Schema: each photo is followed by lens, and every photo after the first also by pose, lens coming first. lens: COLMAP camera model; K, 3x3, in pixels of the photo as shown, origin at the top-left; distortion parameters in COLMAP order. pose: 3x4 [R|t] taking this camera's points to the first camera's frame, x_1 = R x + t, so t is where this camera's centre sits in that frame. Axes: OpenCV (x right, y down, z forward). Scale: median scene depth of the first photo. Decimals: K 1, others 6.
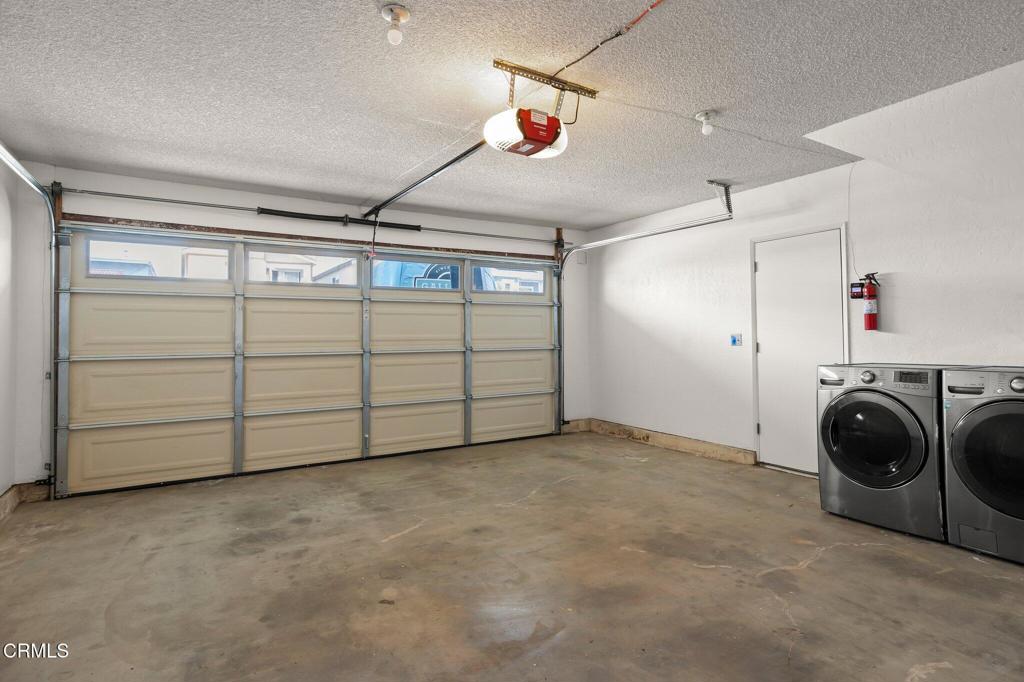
lens RADIAL K [[531.6, 0, 511.6], [0, 531.6, 320.8], [0, 0, 1]] dist [-0.002646, -0.000834]
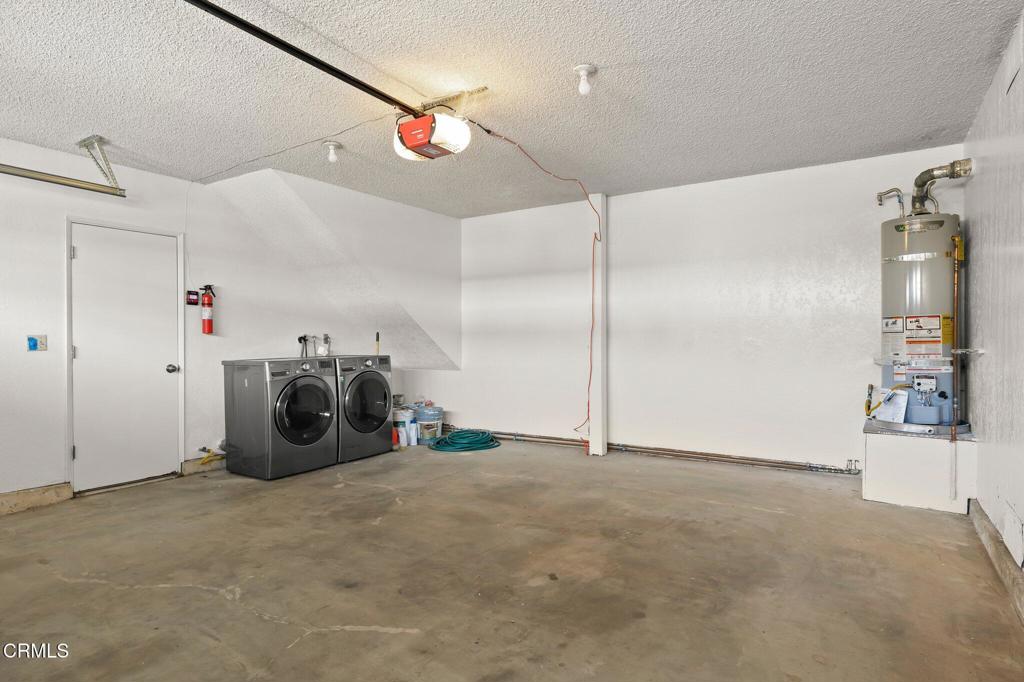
lens RADIAL K [[560.1, 0, 512.0], [0, 560.1, 341.0], [0, 0, 1]] dist [0.001494, -0.001426]
pose [[-0.428377, 0.009415, 0.903551, -0.935644], [-0.016952, 0.999686, -0.018454, 0.058841], [-0.903441, -0.023222, -0.428083, 1.199301]]
